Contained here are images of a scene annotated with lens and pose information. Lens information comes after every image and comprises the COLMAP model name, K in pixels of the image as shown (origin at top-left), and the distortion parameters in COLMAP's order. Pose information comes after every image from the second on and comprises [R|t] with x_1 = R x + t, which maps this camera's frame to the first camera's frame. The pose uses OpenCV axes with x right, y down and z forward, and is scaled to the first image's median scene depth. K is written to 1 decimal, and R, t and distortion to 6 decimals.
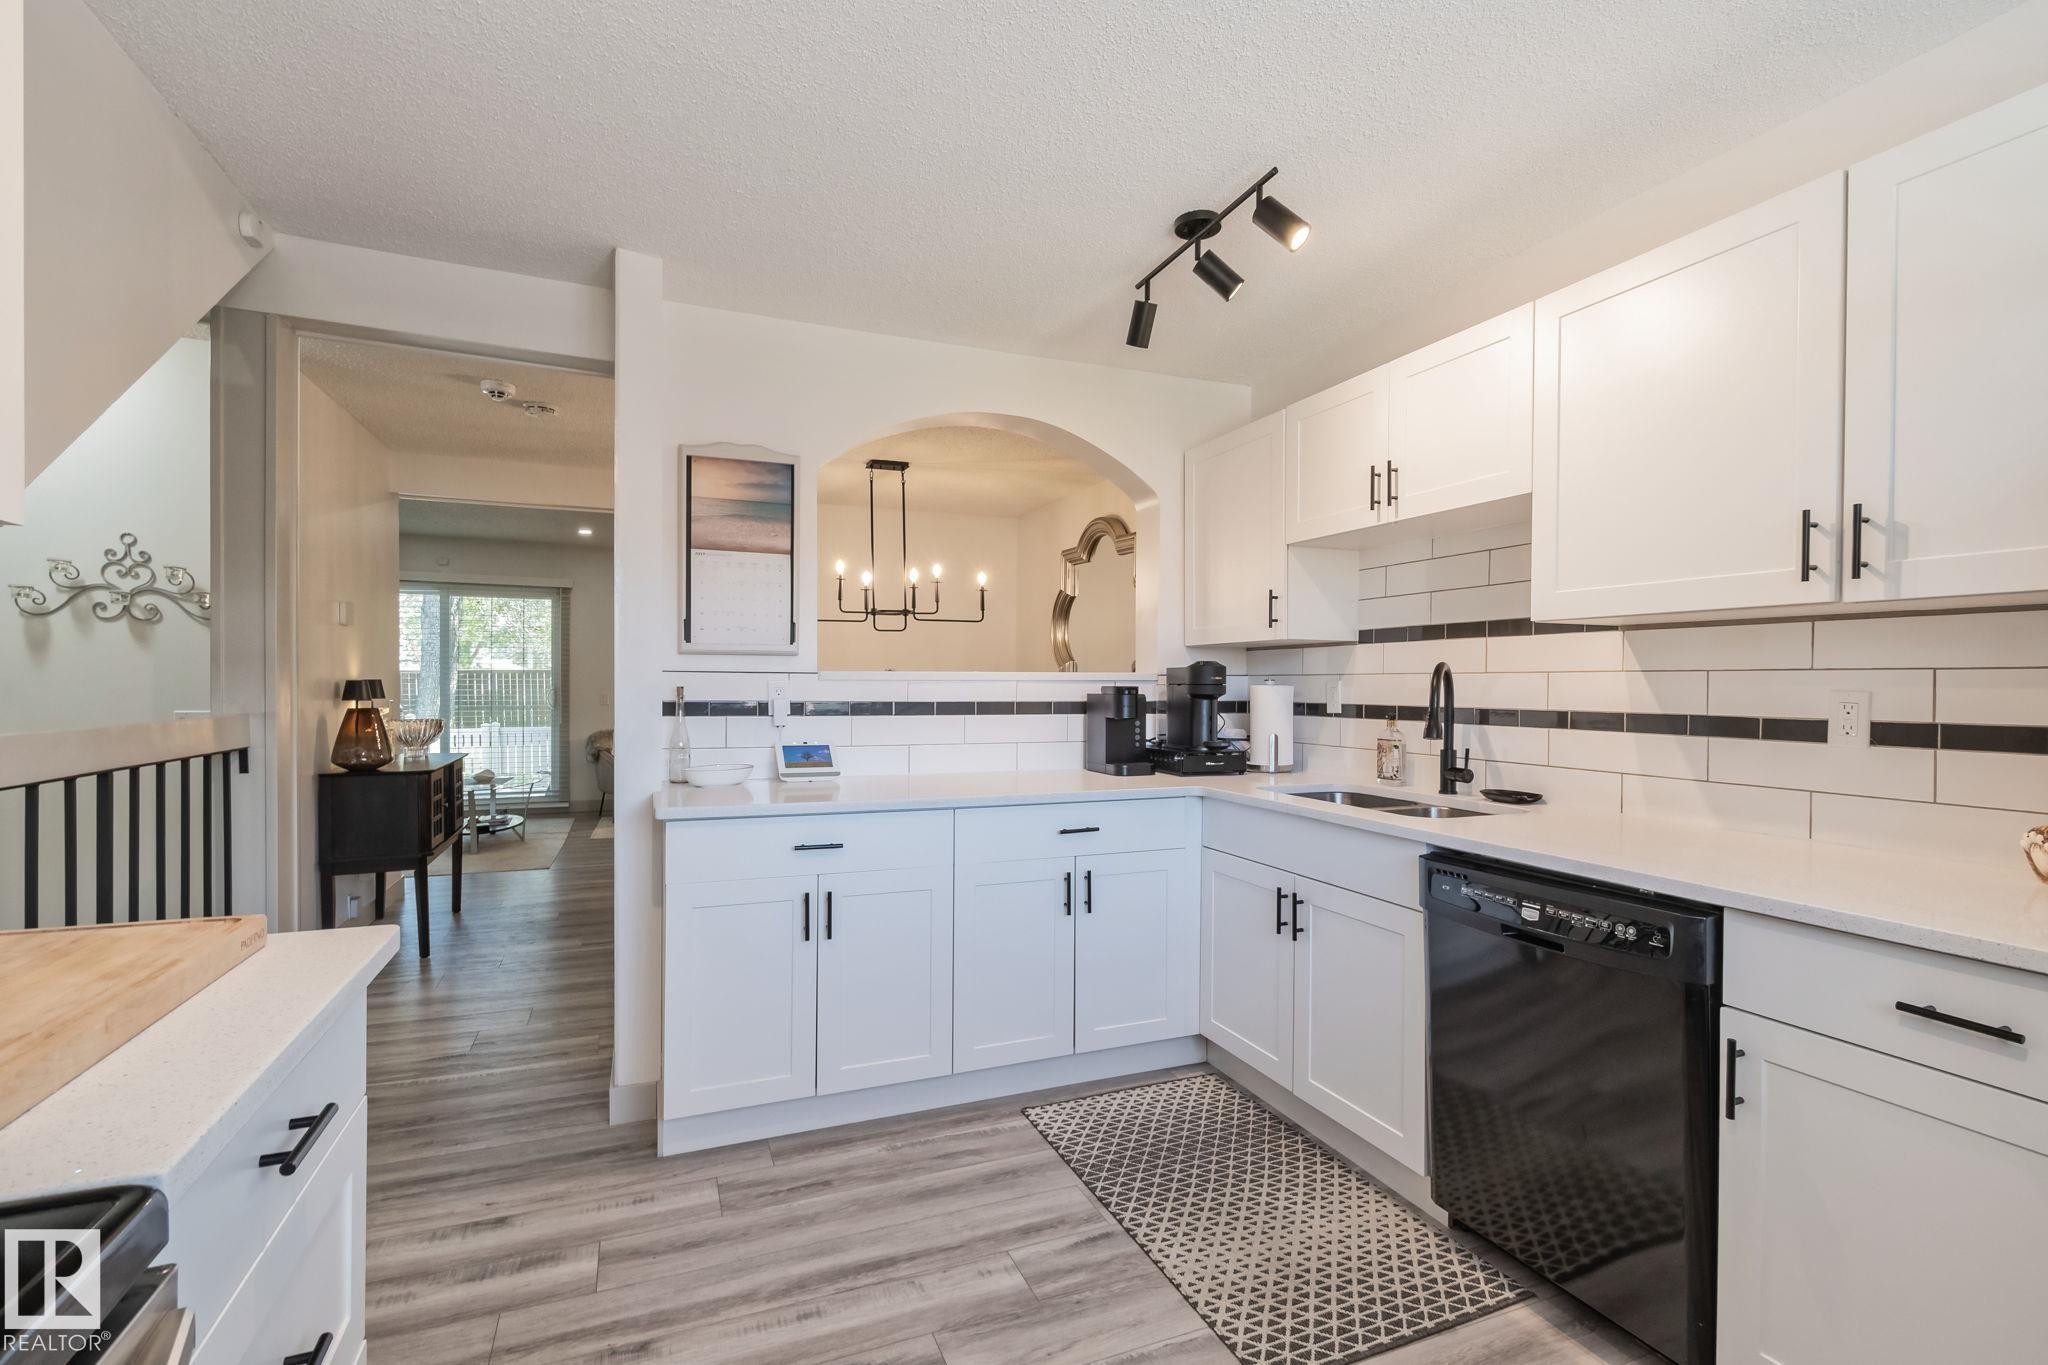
lens RADIAL K [[927.6, 0, 1032.3], [0, 927.6, 688.8], [0, 0, 1]] dist [-0.003488, -0.001113]
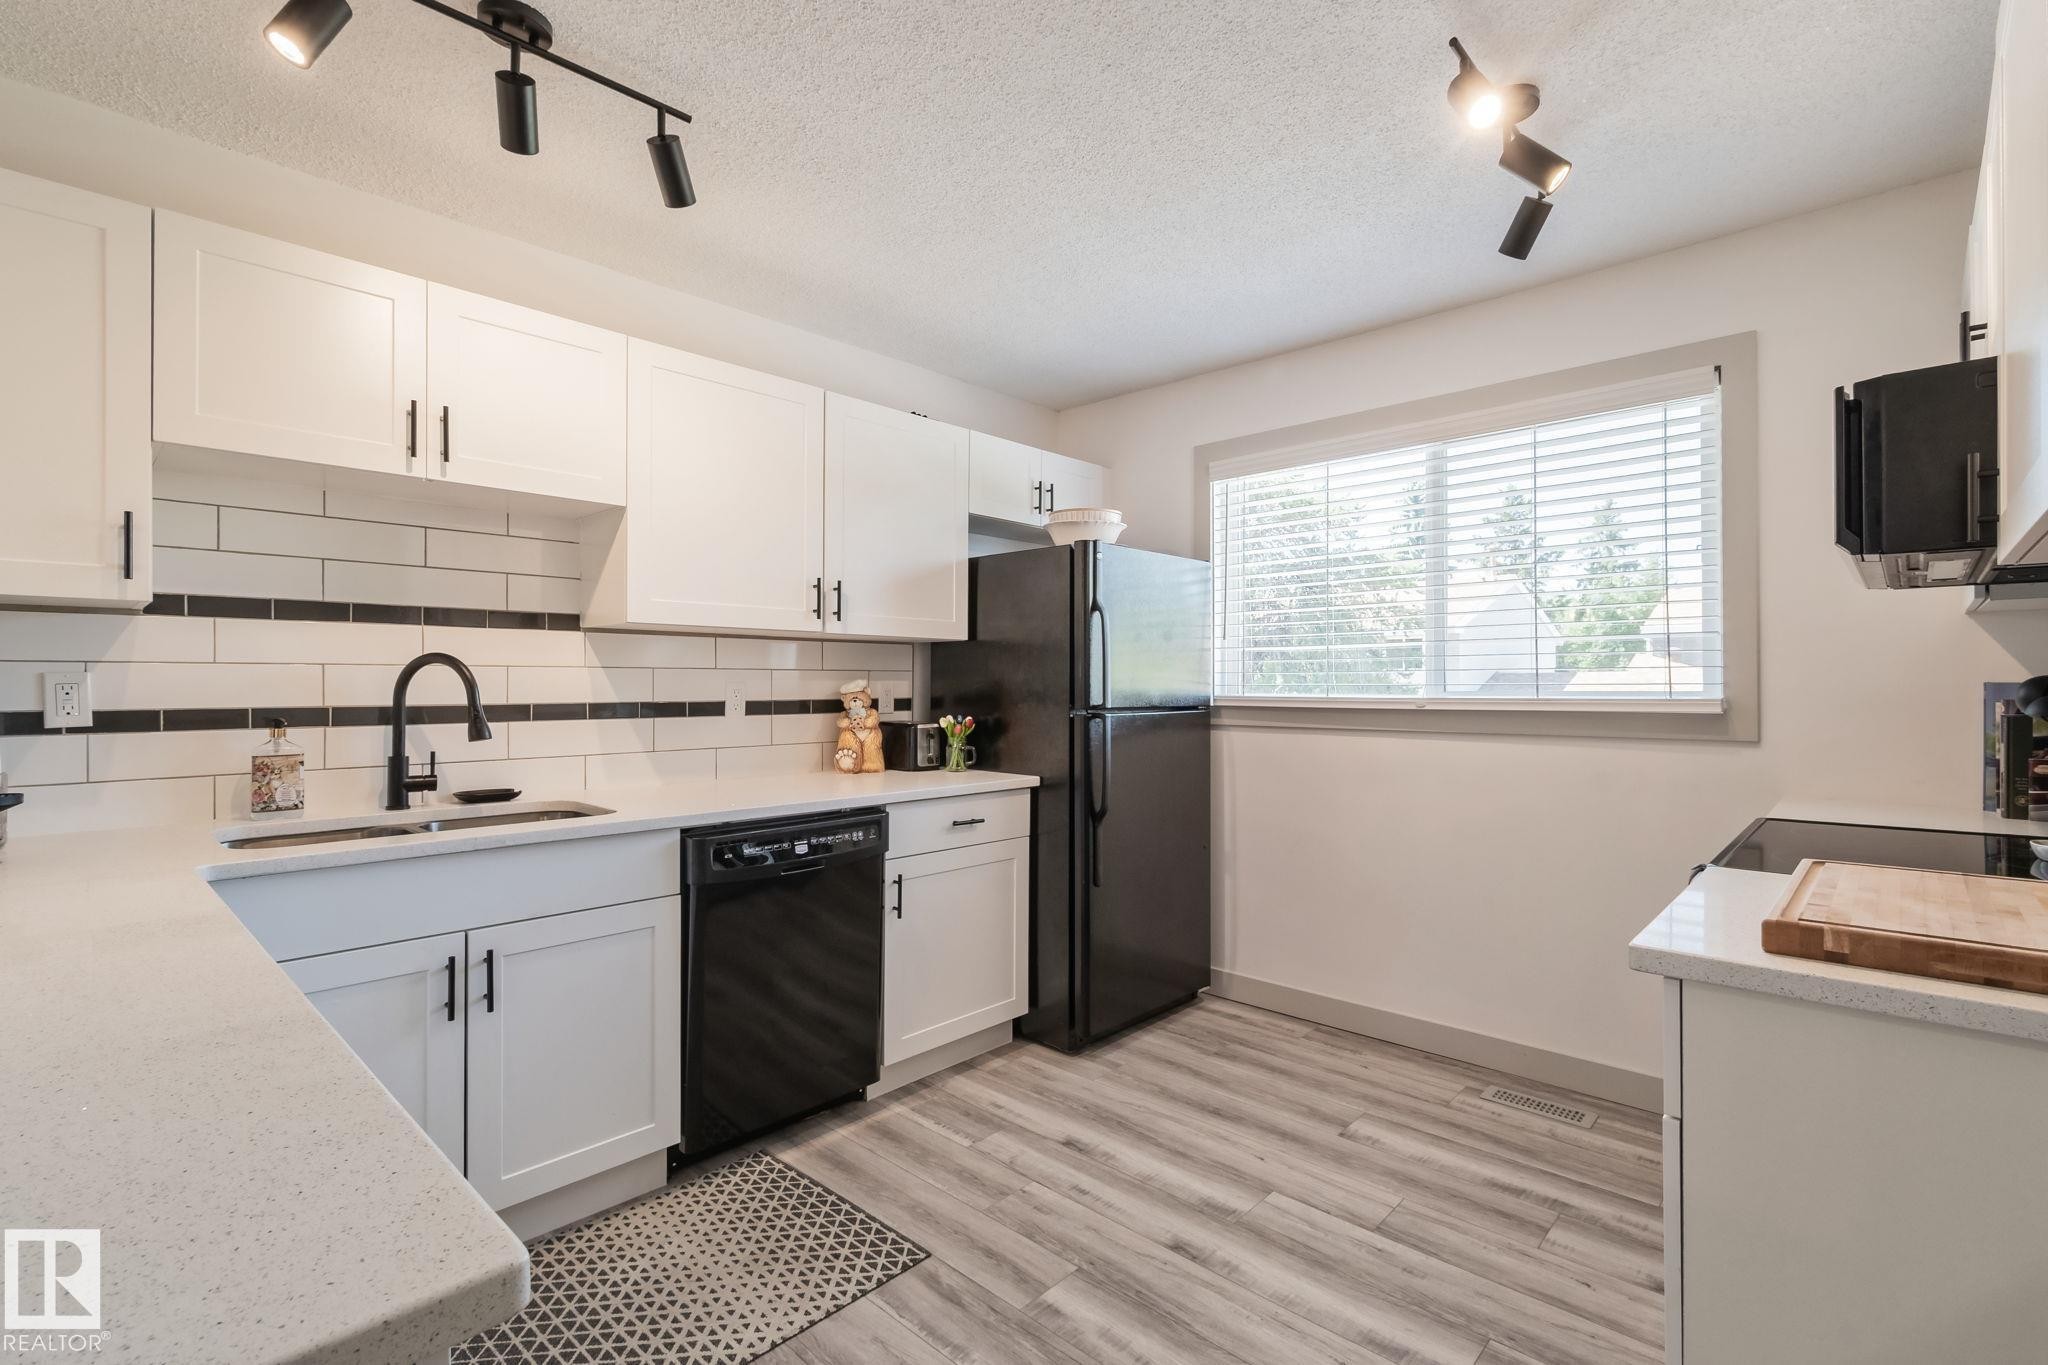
lens RADIAL K [[927.6, 0, 1031.2], [0, 927.6, 676.7], [0, 0, 1]] dist [-0.003488, -0.001113]
pose [[-0.417911, -0.001947, 0.908486, -0.672806], [0.001392, 0.999995, 0.002783, -0.009669], [-0.908487, 0.002428, -0.417906, 1.017762]]
